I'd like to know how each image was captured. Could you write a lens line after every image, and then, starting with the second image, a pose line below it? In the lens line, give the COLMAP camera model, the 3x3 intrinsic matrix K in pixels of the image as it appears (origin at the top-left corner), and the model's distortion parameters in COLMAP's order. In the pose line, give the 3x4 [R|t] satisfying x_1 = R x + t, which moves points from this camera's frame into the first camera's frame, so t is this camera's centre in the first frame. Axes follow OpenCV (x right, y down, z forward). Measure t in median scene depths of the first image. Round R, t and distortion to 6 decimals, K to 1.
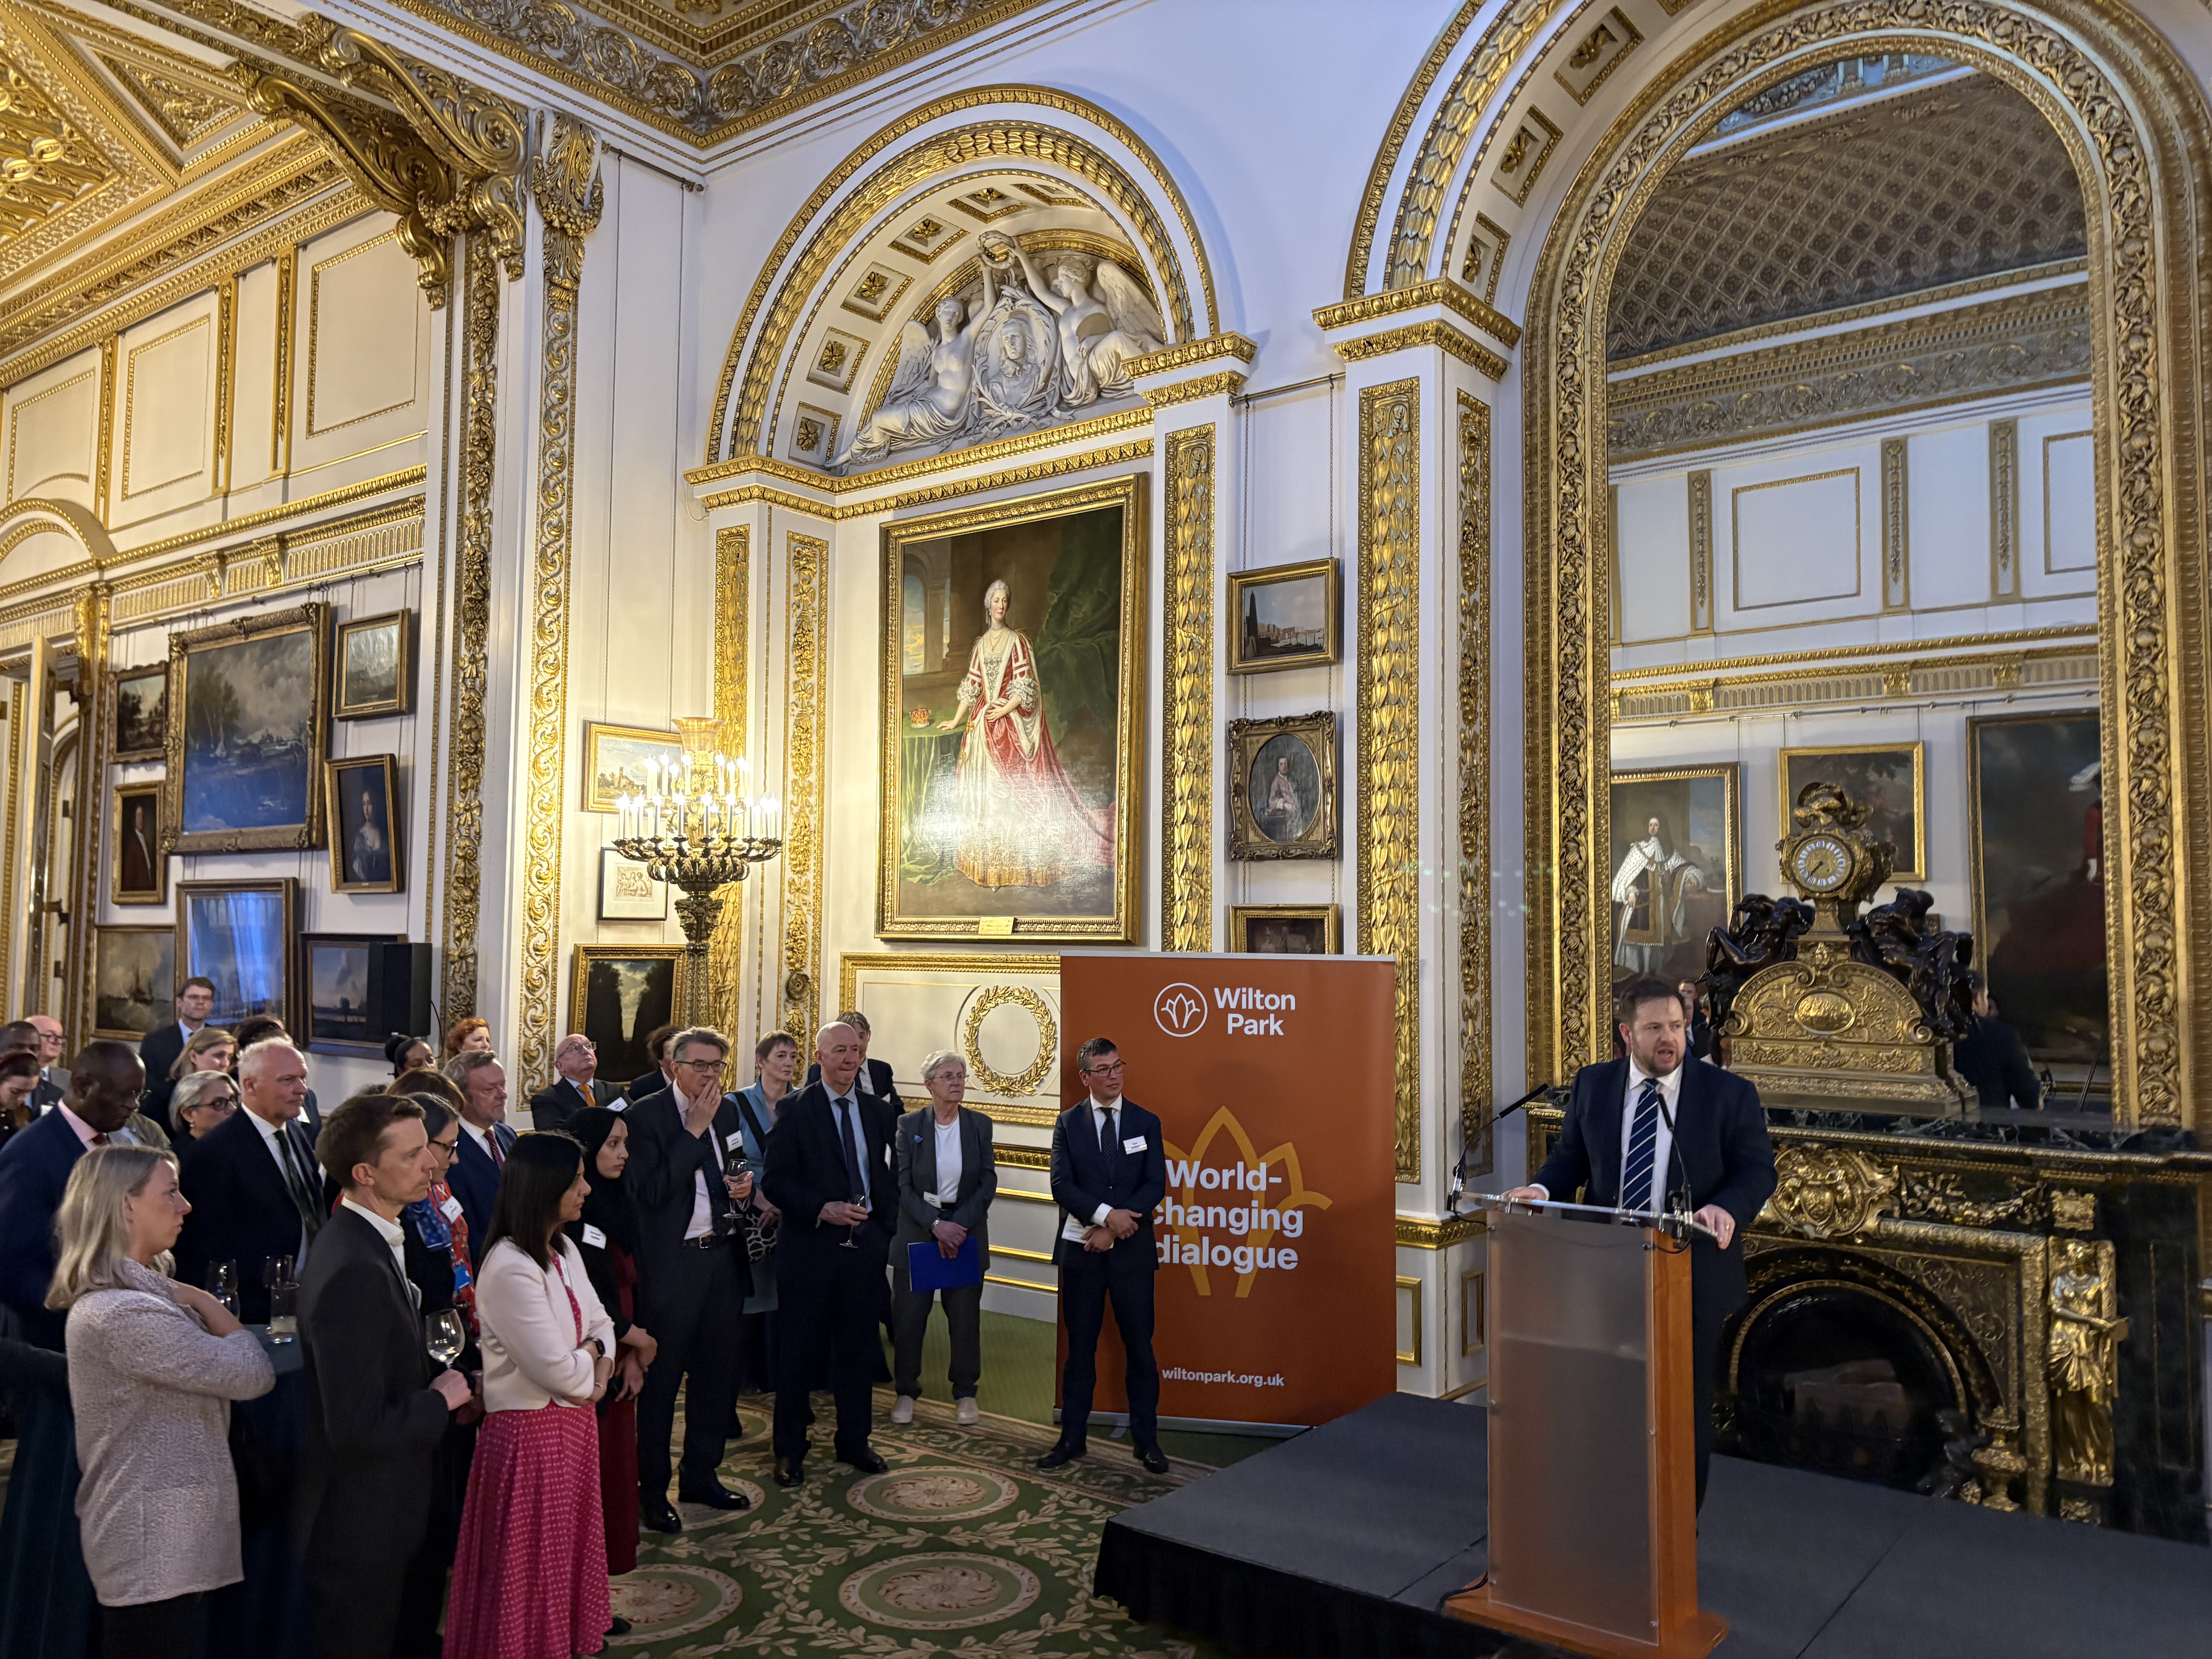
lens RADIAL K [[1656.6, 0, 1092.3], [0, 1656.6, 834.9], [0, 0, 1]] dist [0.079070, -0.065269]
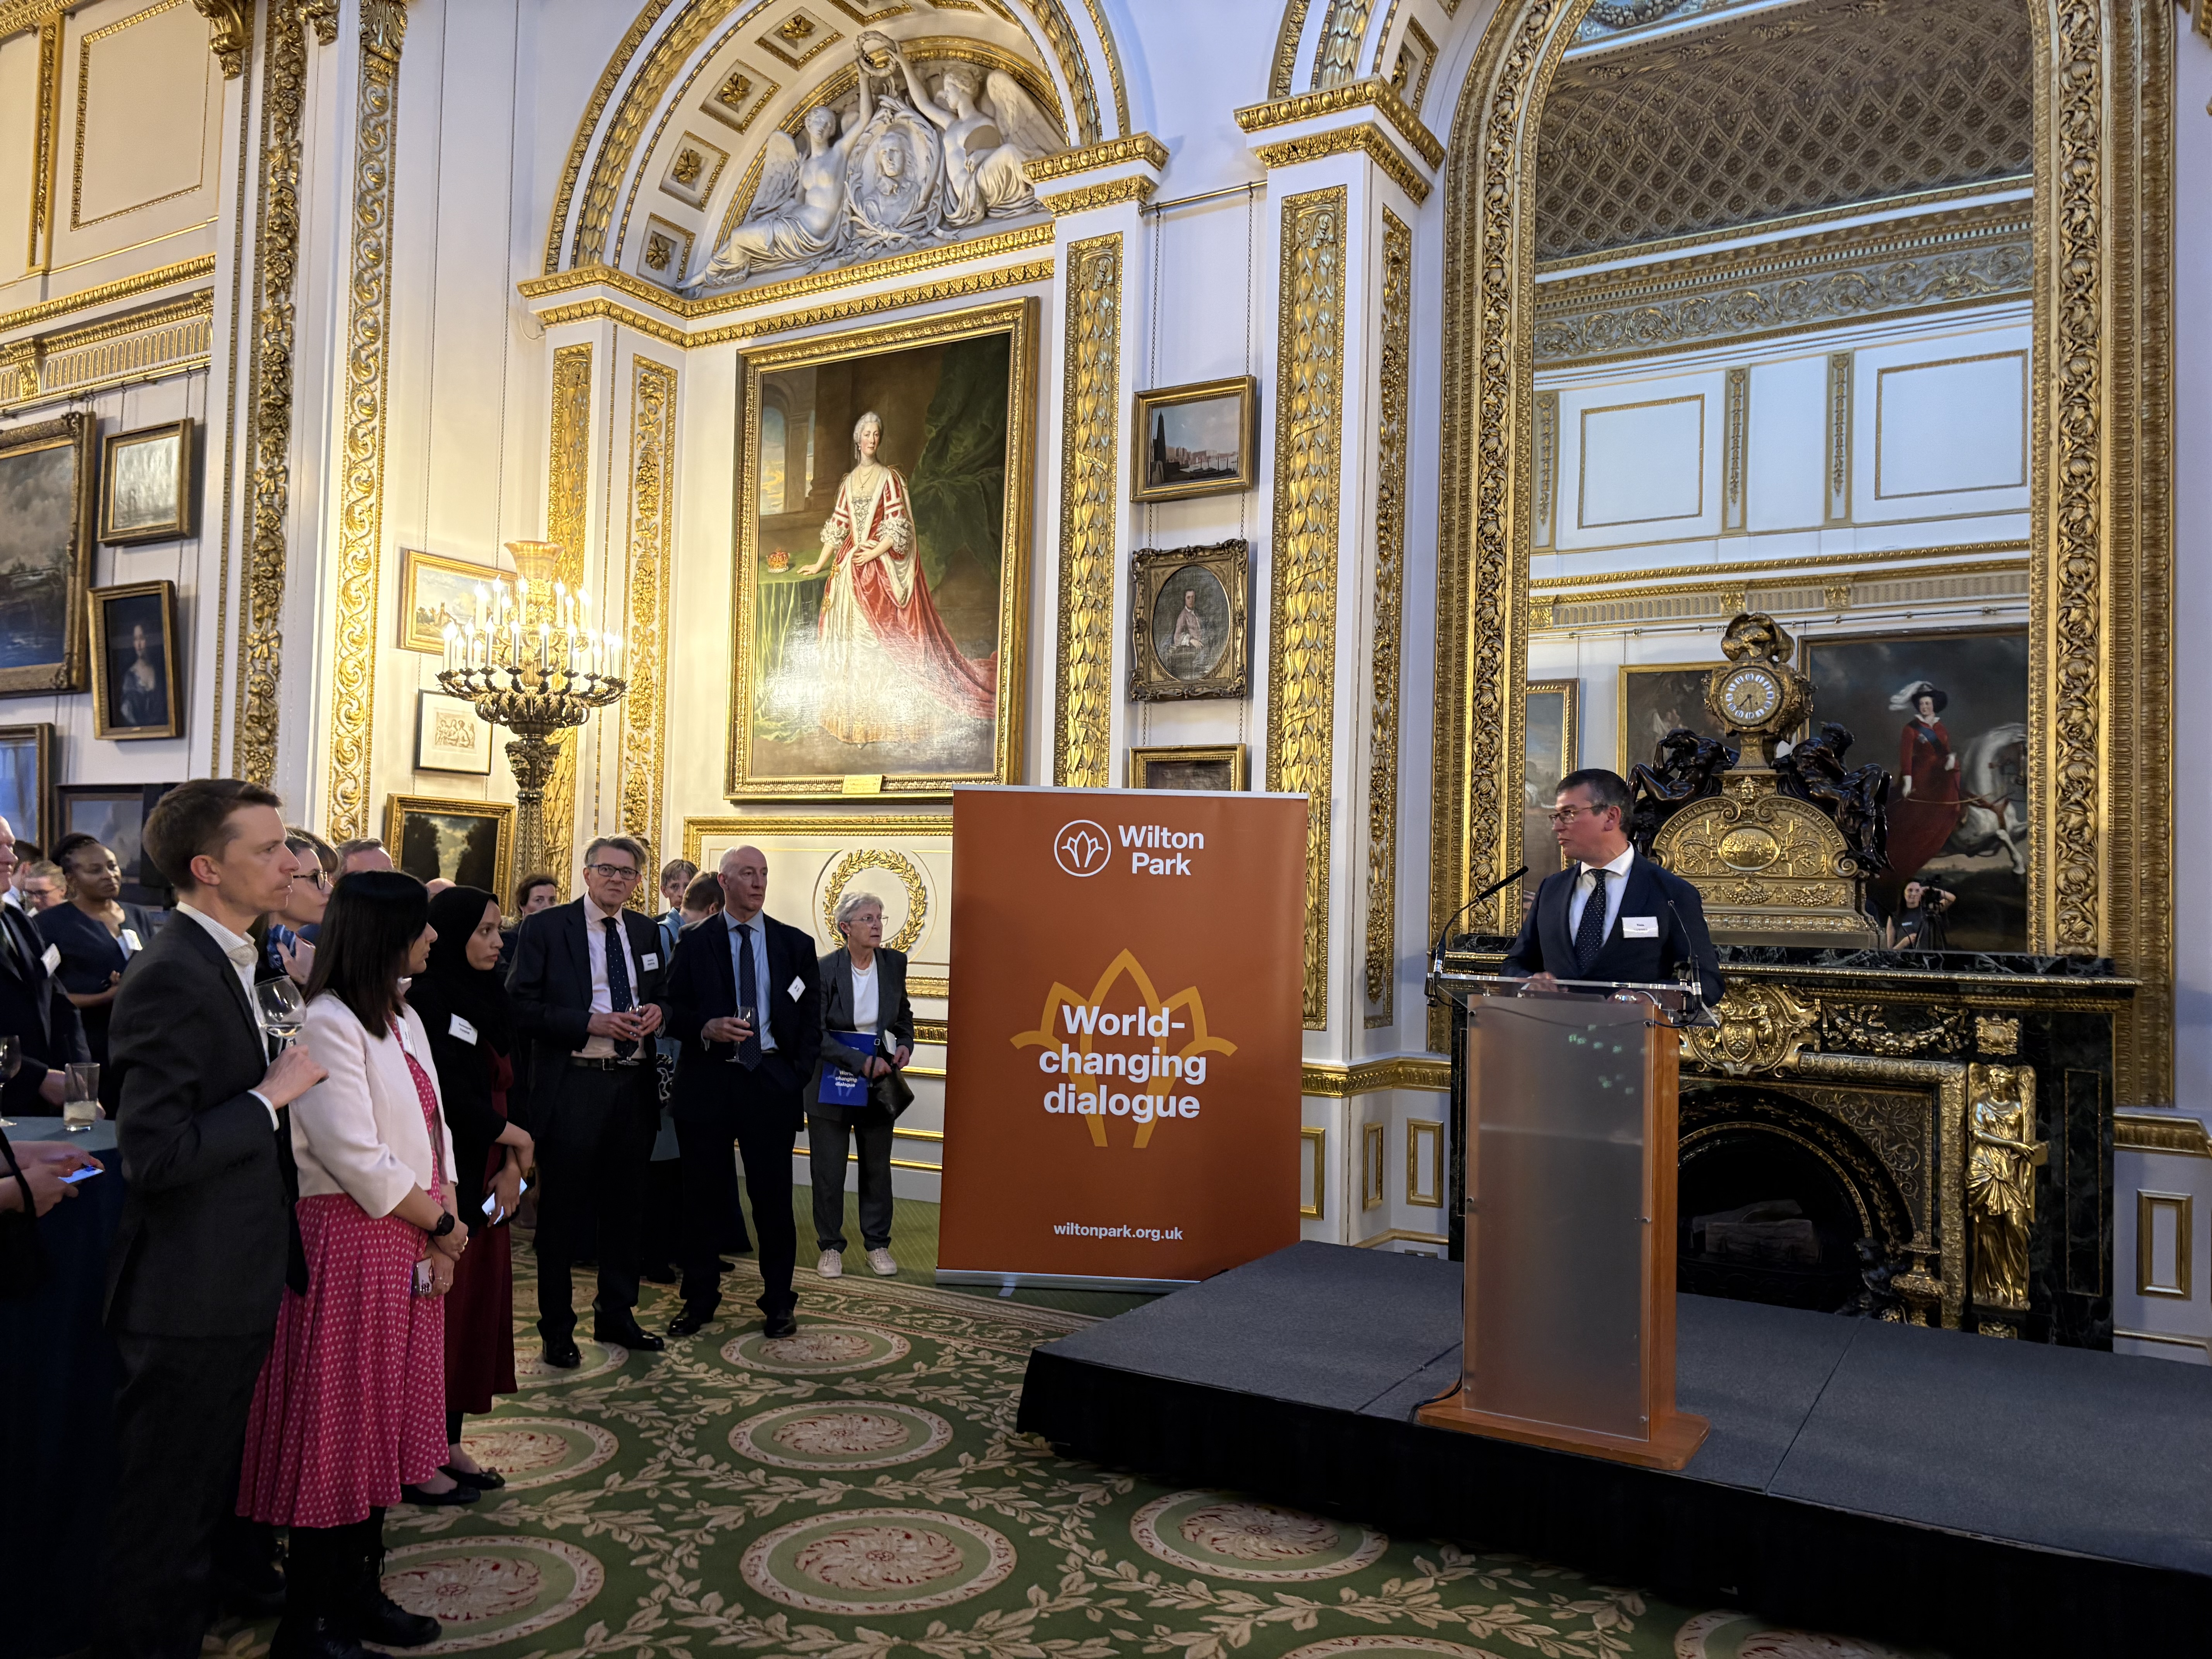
lens RADIAL K [[1656.6, 0, 1098.8], [0, 1656.6, 830.3], [0, 0, 1]] dist [0.079070, -0.065269]
pose [[0.992265, 0.023641, 0.121863, -0.051482], [-0.026661, 0.999375, 0.023214, 0.073880], [-0.121238, -0.026283, 0.992275, 0.069785]]
